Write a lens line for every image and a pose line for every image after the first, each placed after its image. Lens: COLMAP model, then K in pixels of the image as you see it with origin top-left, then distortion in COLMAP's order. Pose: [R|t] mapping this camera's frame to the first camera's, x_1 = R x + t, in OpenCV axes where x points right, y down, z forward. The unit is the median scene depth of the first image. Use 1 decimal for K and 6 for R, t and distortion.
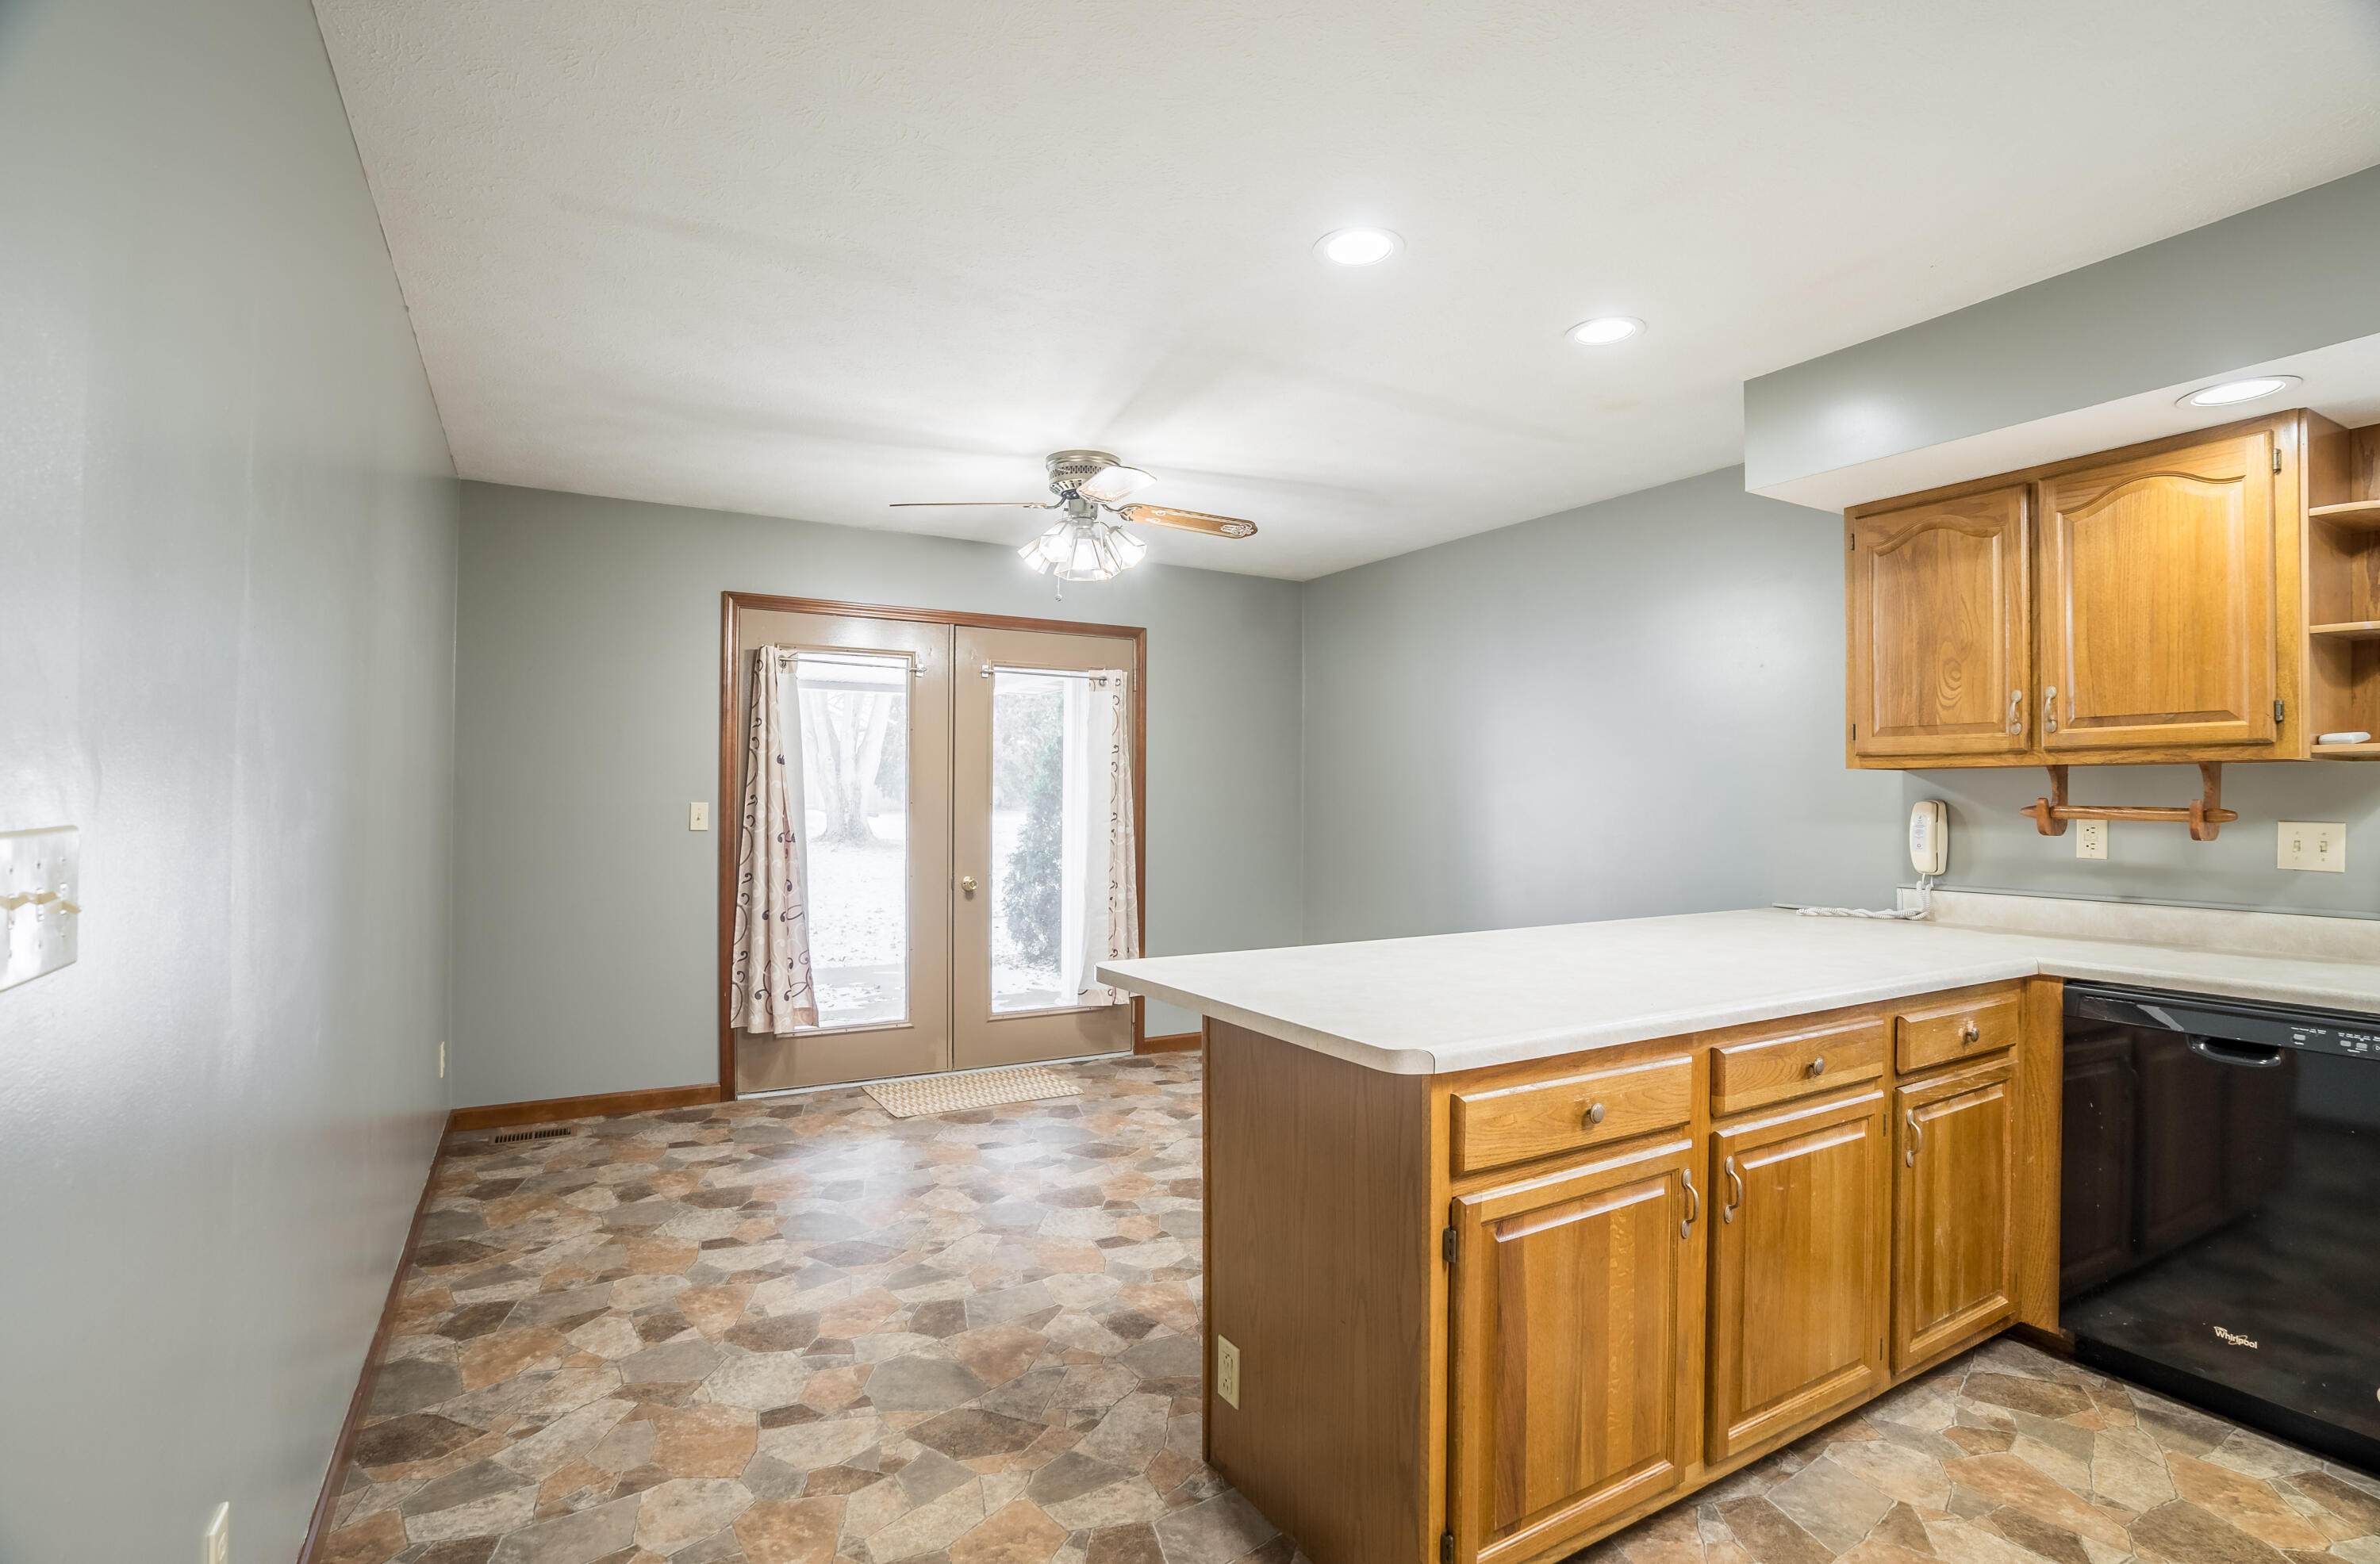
lens RADIAL K [[1101.3, 0, 1199.8], [0, 1101.3, 788.9], [0, 0, 1]] dist [-0.062900, 0.022452]
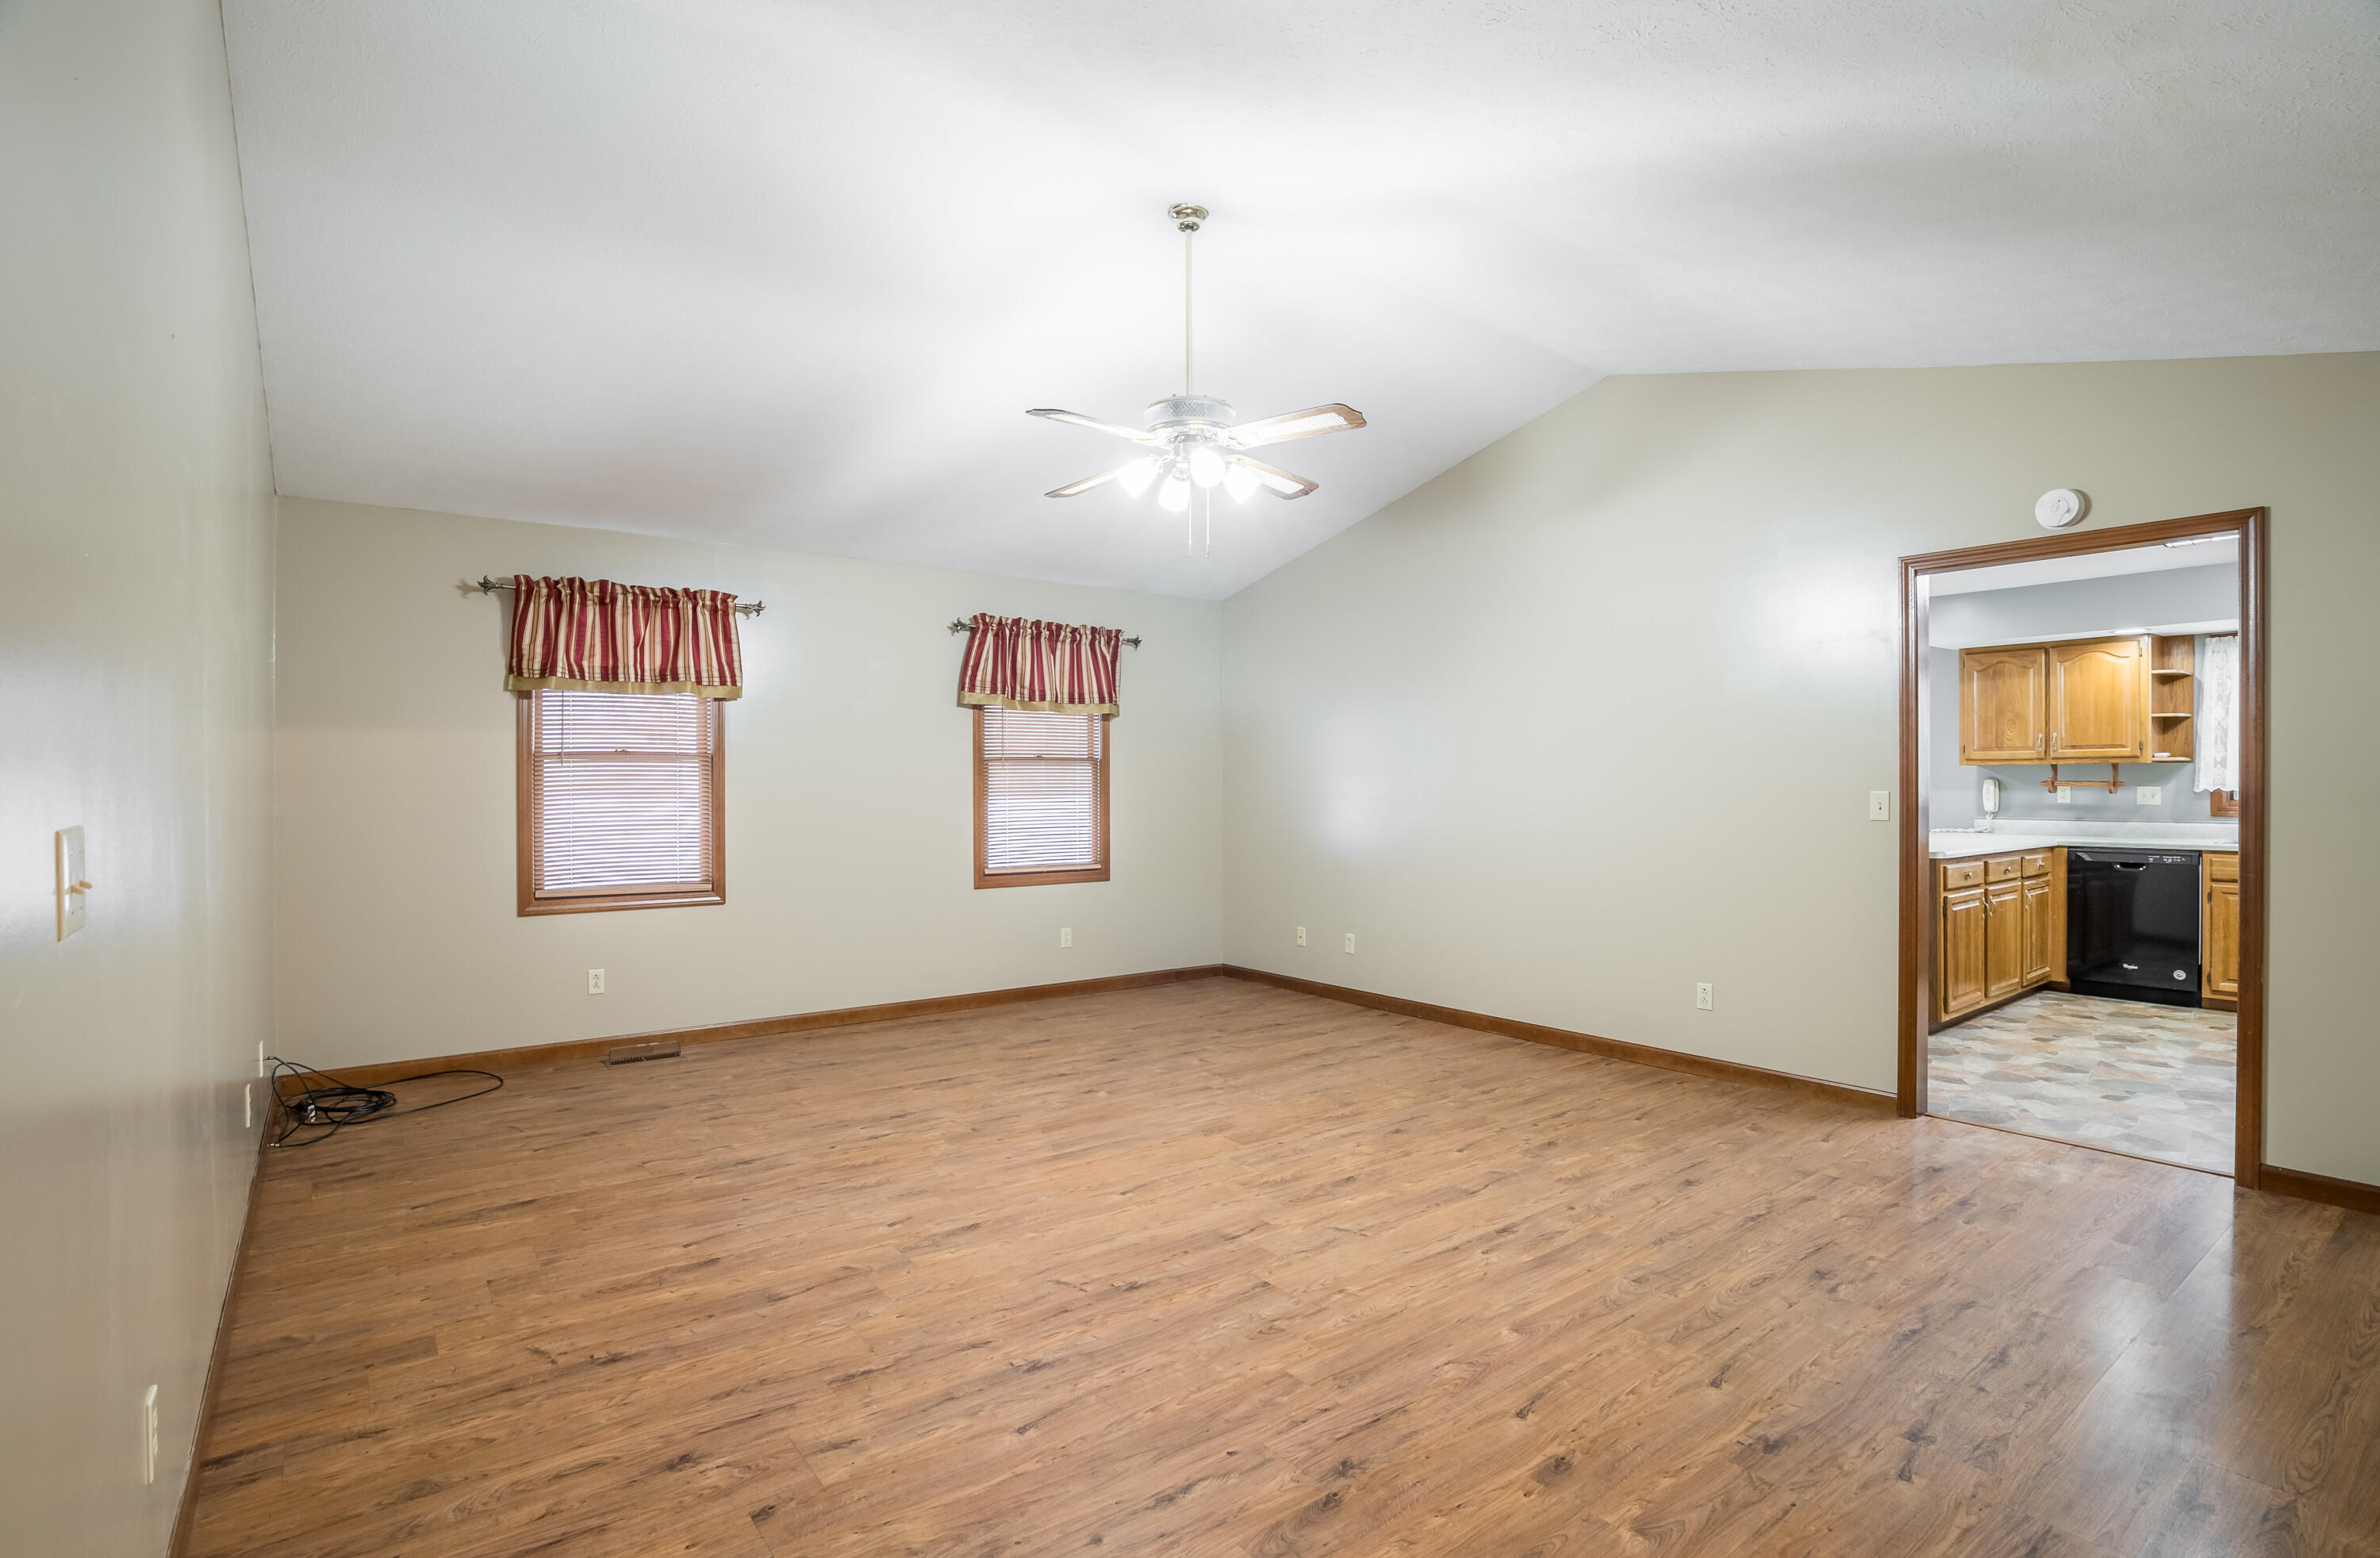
lens RADIAL K [[1101.5, 0, 1199.8], [0, 1101.5, 785.9], [0, 0, 1]] dist [-0.062900, 0.022452]
pose [[0.992614, -0.010382, 0.120870, -1.701311], [0.008486, 0.999833, 0.016186, -0.034097], [-0.121018, -0.015041, 0.992536, -1.410029]]
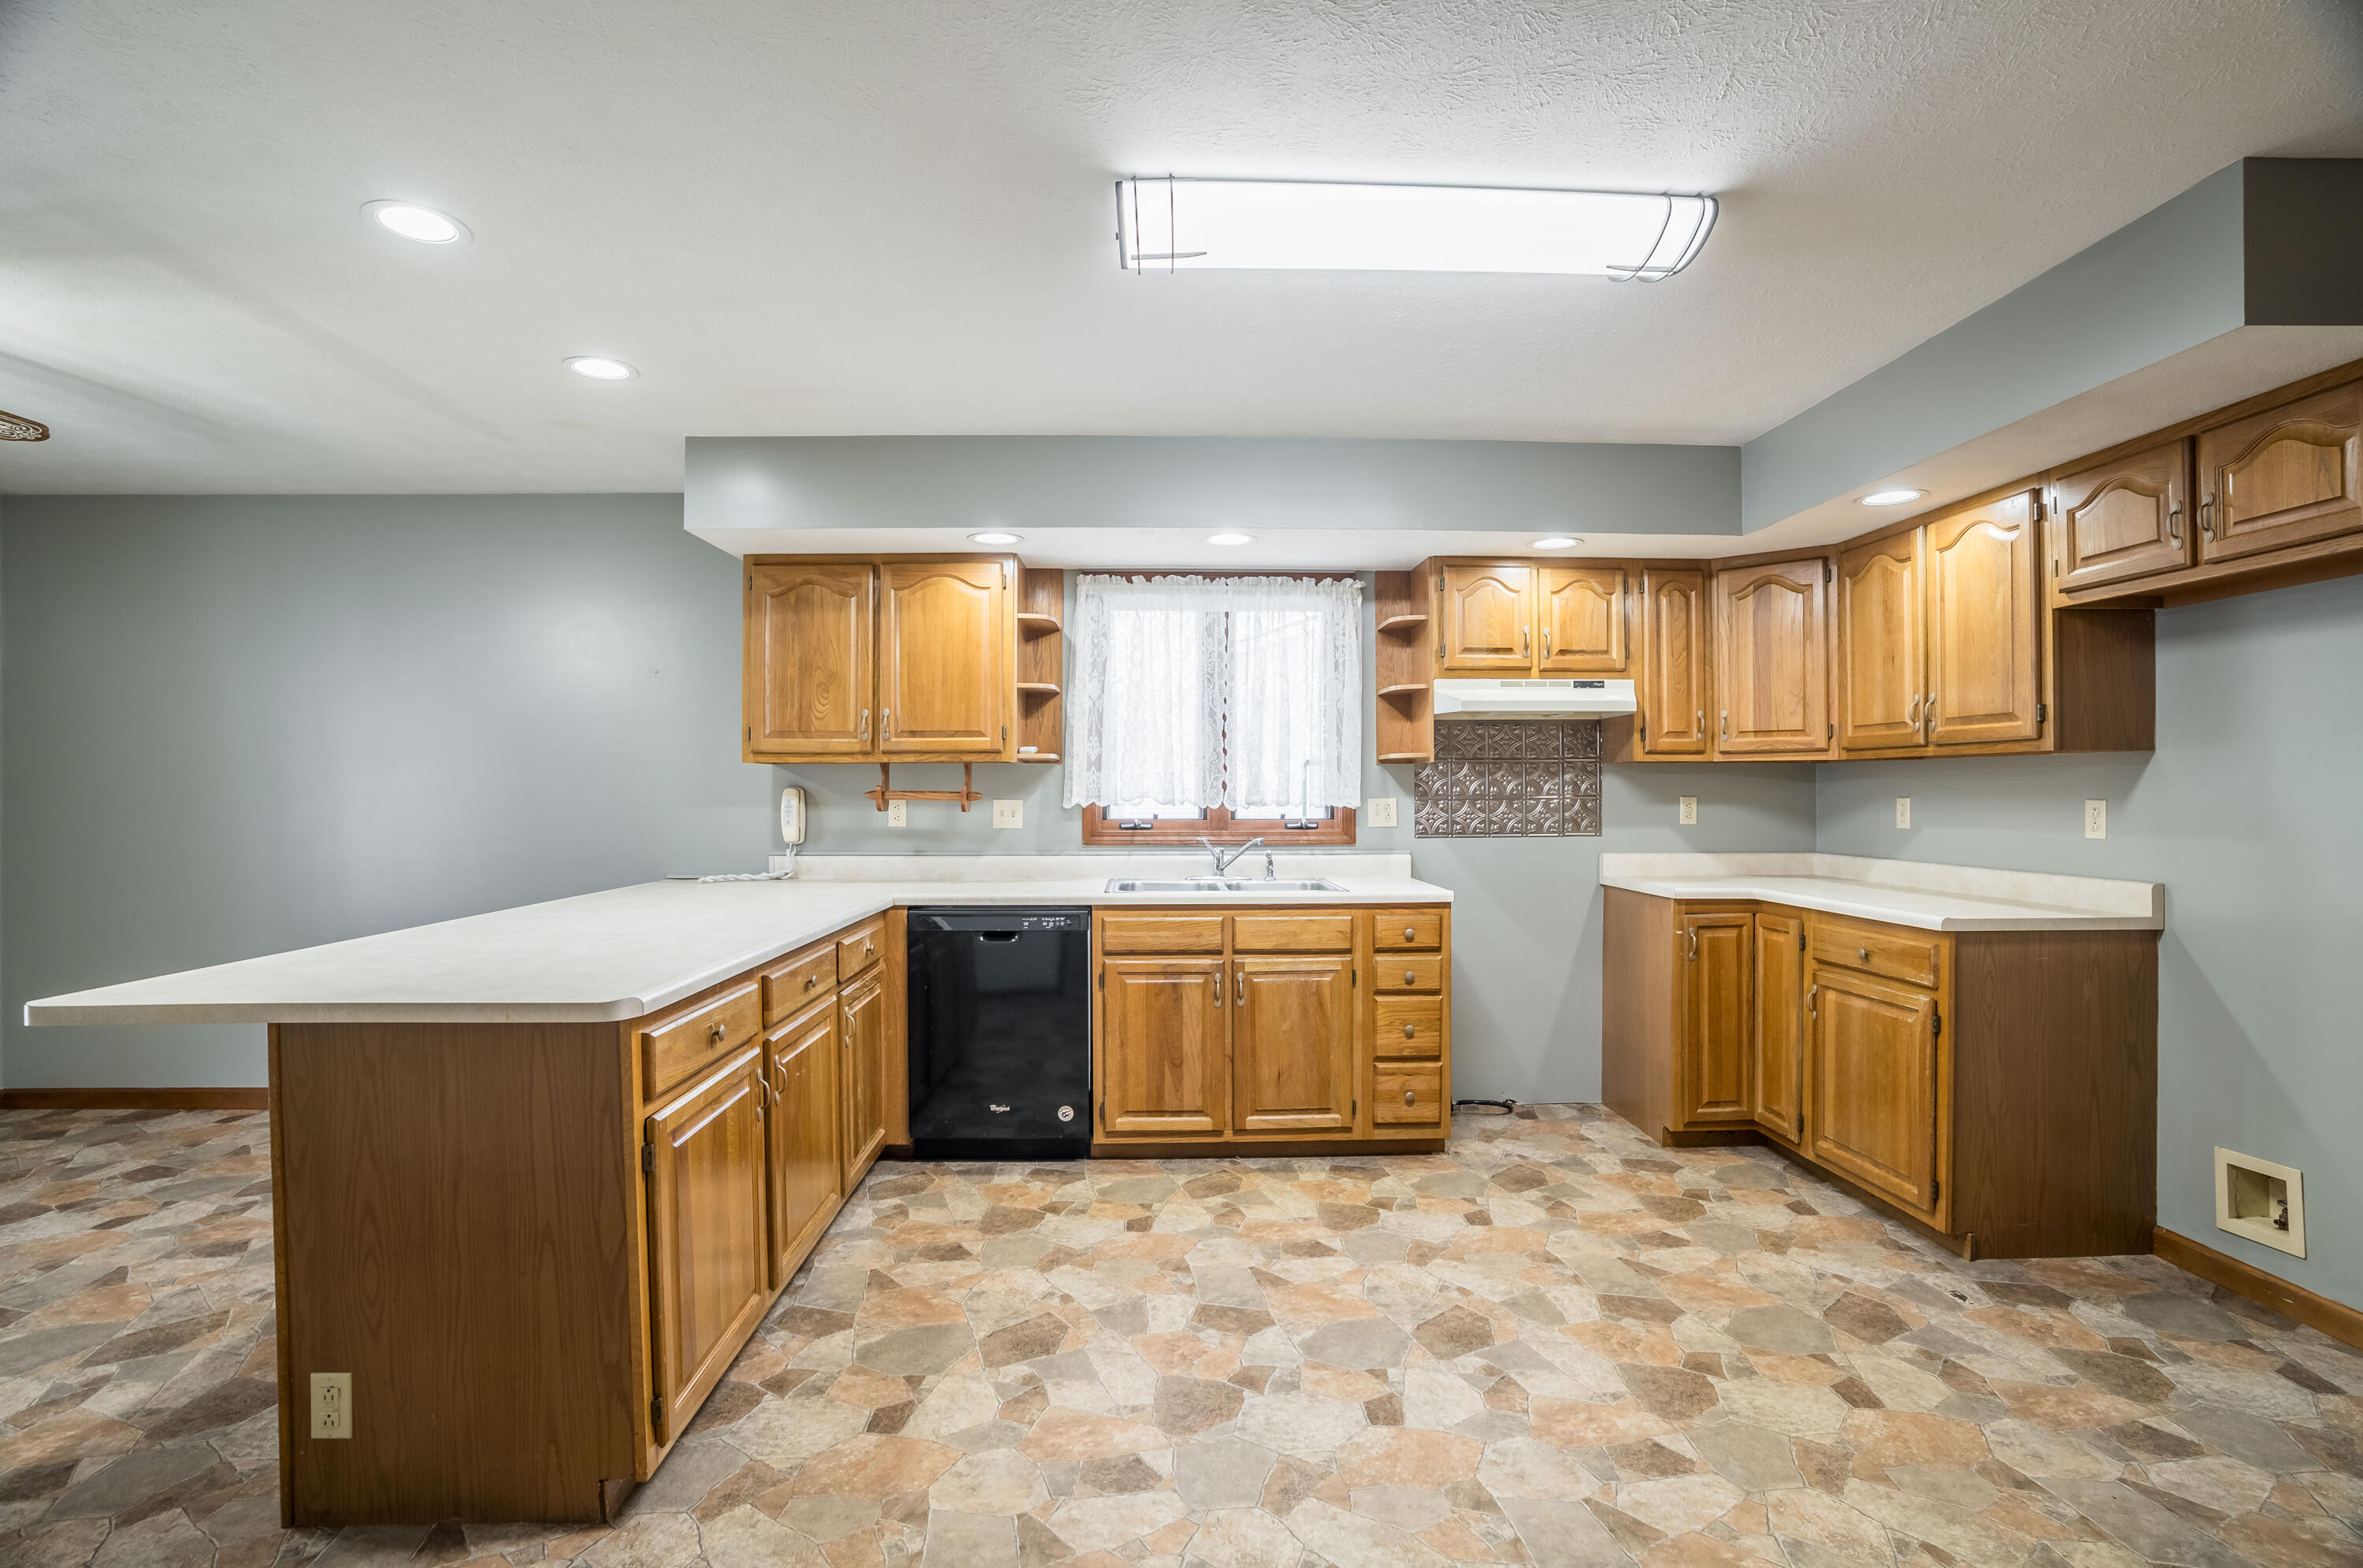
lens RADIAL K [[1083.9, 0, 1171.7], [0, 1083.9, 783.5], [0, 0, 1]] dist [-0.076948, 0.033457]
pose [[0.477278, -0.000998, 0.878752, -0.350150], [-0.005017, 0.999980, 0.003861, -0.001859], [-0.878738, -0.006252, 0.477264, -0.045455]]
